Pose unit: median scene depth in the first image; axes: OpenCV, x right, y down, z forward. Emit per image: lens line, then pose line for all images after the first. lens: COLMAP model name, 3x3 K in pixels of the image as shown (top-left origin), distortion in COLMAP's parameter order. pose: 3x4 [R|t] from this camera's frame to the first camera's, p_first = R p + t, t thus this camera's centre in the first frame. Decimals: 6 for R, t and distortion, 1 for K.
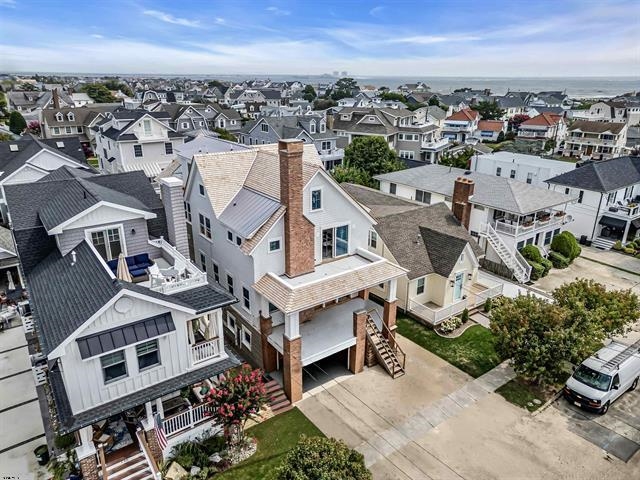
lens RADIAL K [[444.9, 0, 320.0], [0, 444.9, 240.0], [0, 0, 1]] dist [0.086669, -0.093637]
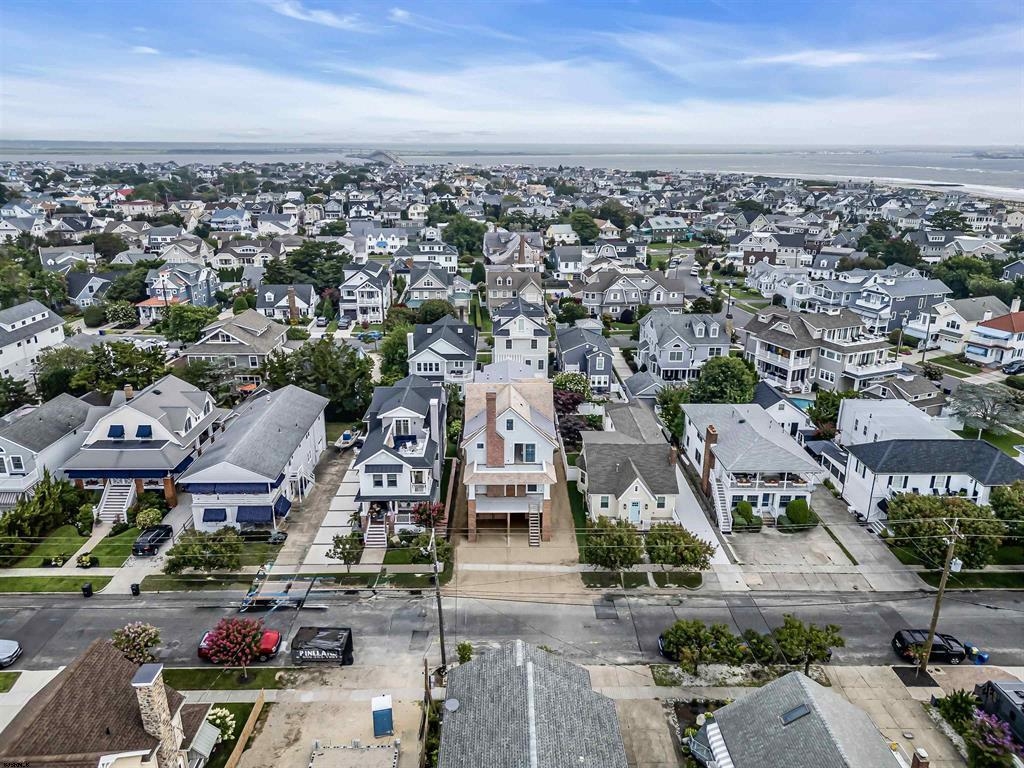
lens RADIAL K [[711.8, 0, 512.0], [0, 711.8, 384.0], [0, 0, 1]] dist [0.086669, -0.093637]
pose [[0.816525, 0.180590, -0.548337, 0.869182], [-0.199208, 0.979613, 0.025987, -0.189449], [0.541851, 0.088014, 0.835853, -0.749103]]
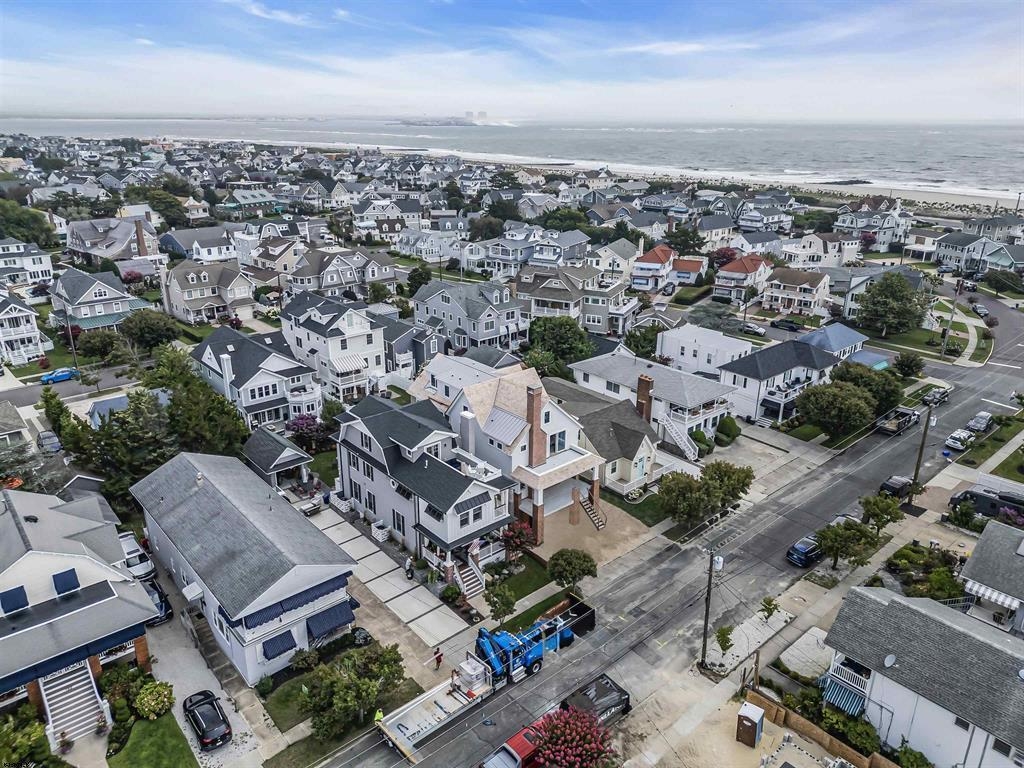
lens RADIAL K [[711.8, 0, 512.0], [0, 711.8, 384.0], [0, 0, 1]] dist [0.086669, -0.093637]
pose [[0.995871, -0.029356, 0.085901, -0.209110], [0.028798, 0.999555, 0.007722, -0.140682], [-0.086089, -0.005216, 0.996274, -0.905223]]
